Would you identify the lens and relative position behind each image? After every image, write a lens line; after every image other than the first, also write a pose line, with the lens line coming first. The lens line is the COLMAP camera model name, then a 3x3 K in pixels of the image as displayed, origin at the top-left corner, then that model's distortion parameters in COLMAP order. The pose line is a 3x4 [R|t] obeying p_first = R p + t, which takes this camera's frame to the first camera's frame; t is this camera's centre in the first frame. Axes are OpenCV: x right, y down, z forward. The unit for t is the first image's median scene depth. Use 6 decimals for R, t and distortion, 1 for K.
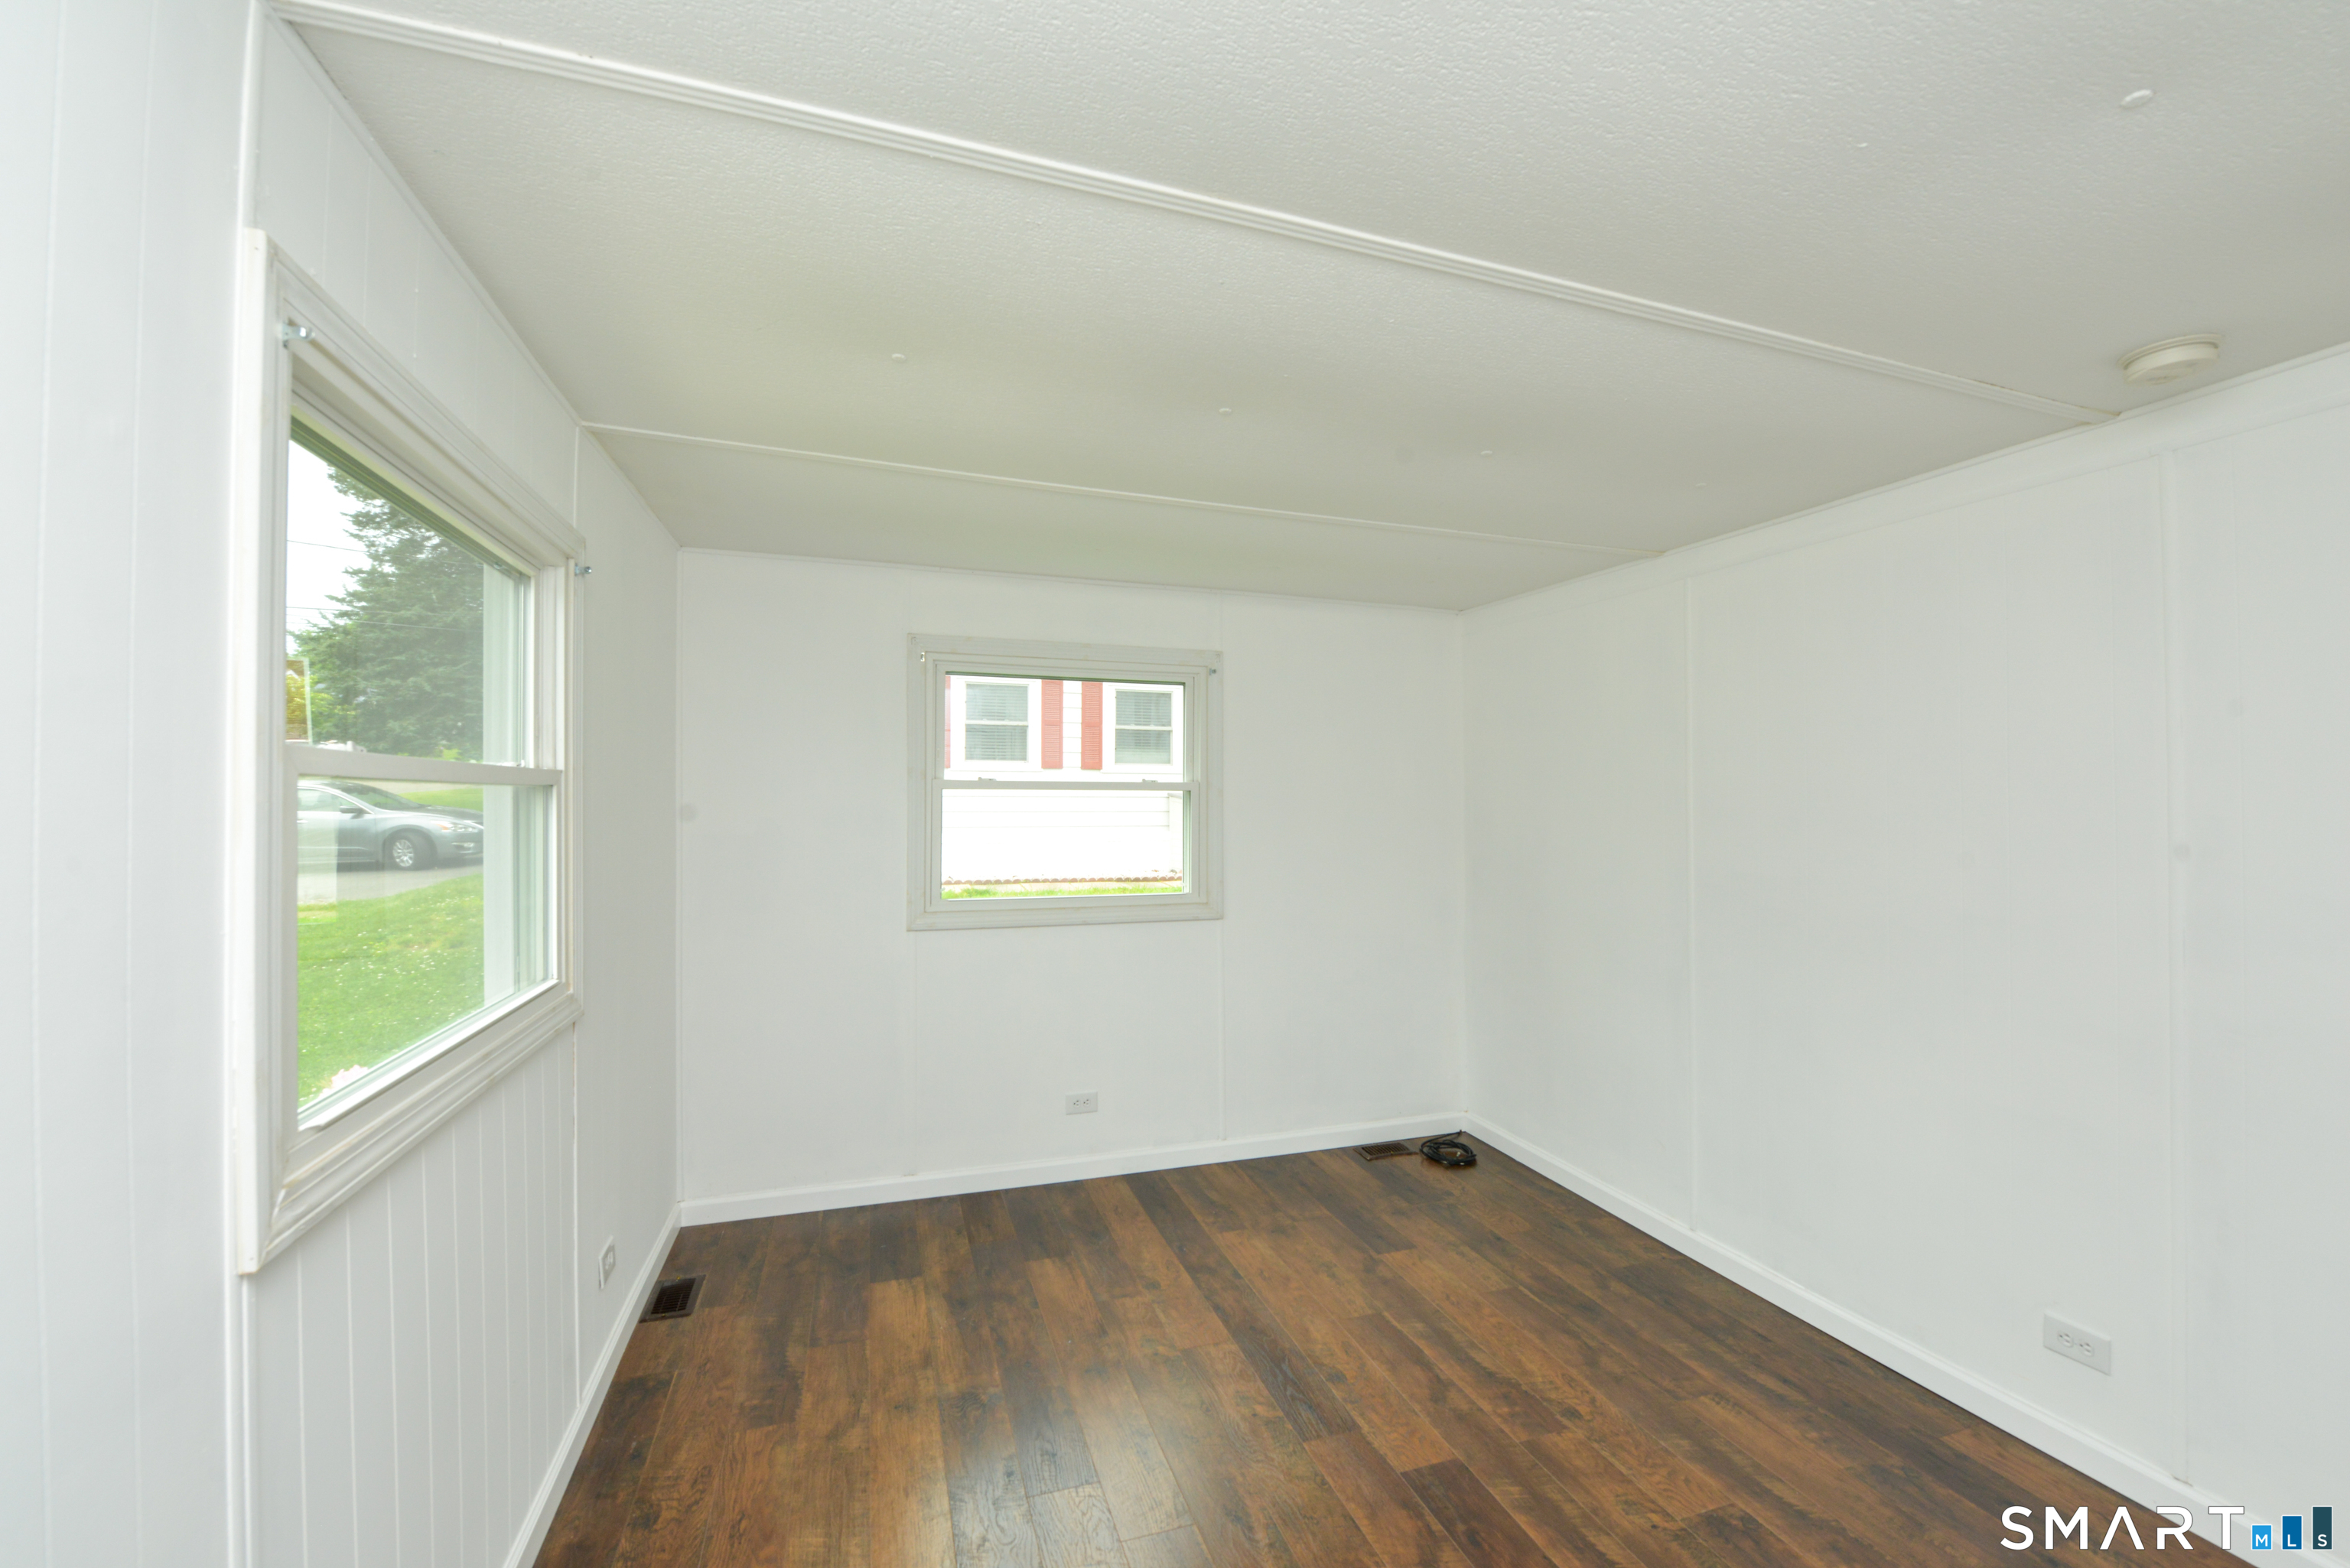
lens RADIAL K [[960.5, 0, 1179.5], [0, 960.5, 799.2], [0, 0, 1]] dist [-0.007205, -0.006148]
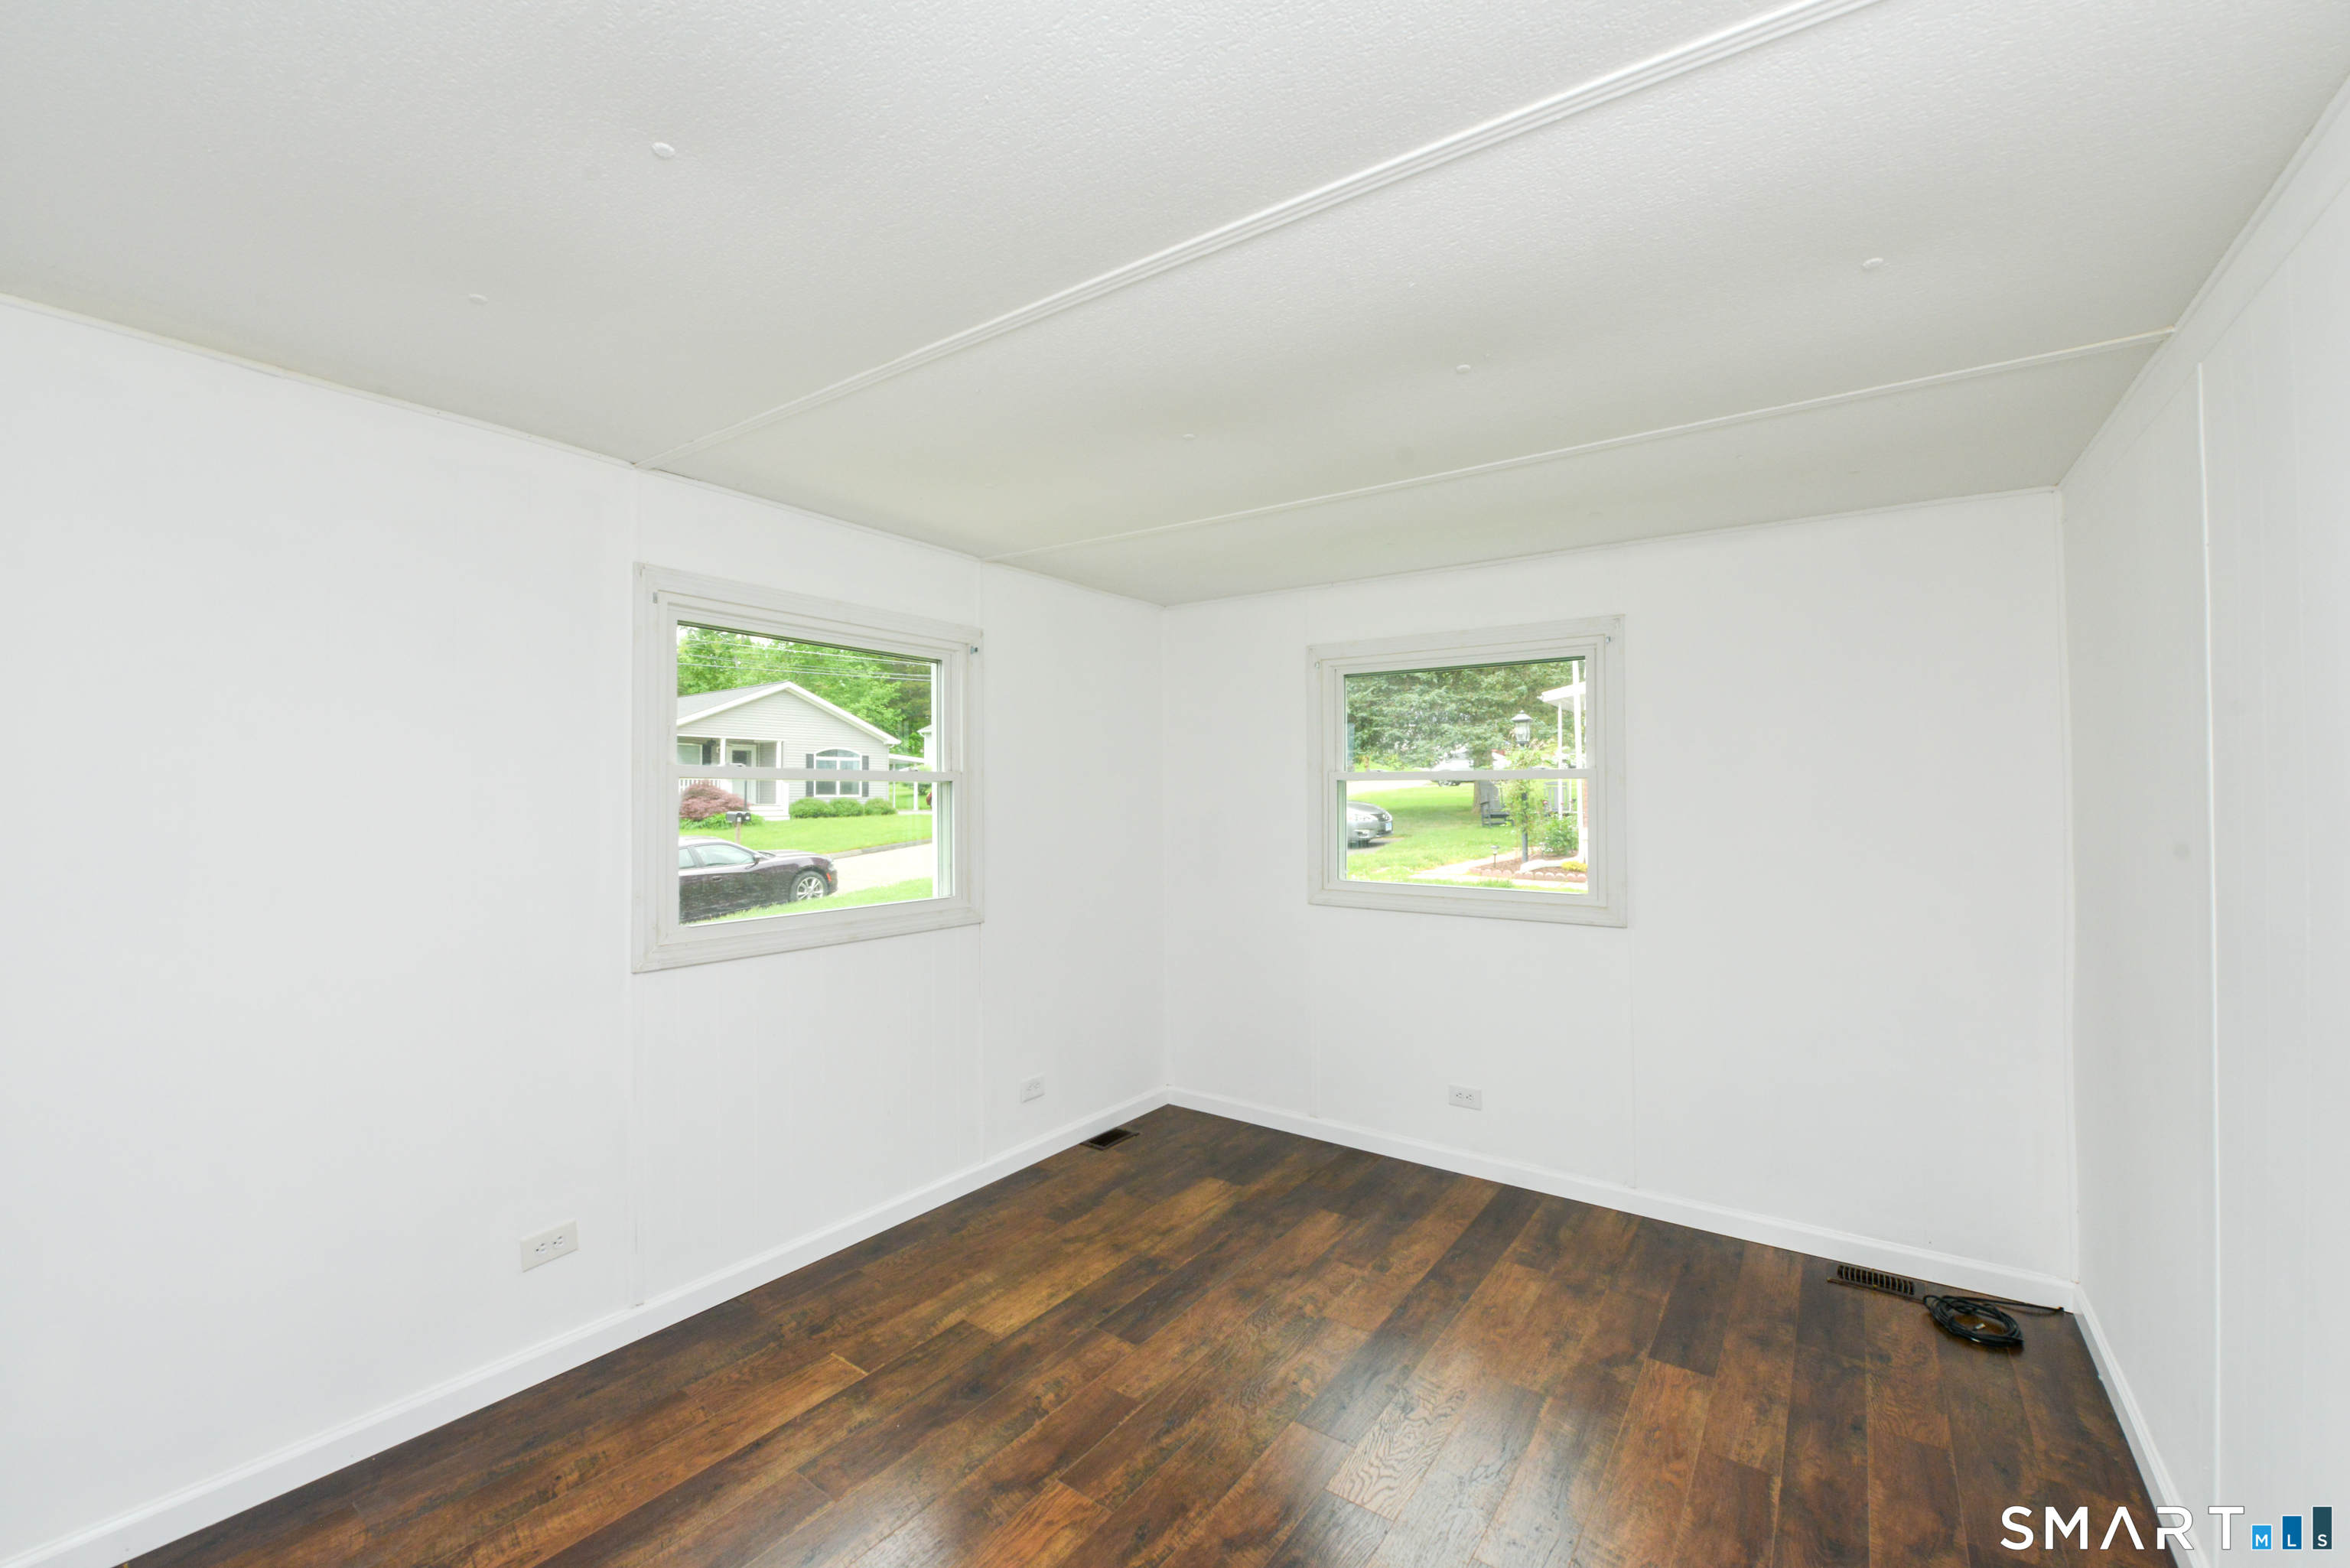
lens RADIAL K [[960.5, 0, 1179.5], [0, 960.5, 799.2], [0, 0, 1]] dist [-0.007205, -0.006148]
pose [[0.576831, -0.001411, -0.816862, 0.624196], [0.003313, 0.999994, 0.000612, 0.010791], [0.816857, -0.003059, 0.576832, 0.225832]]
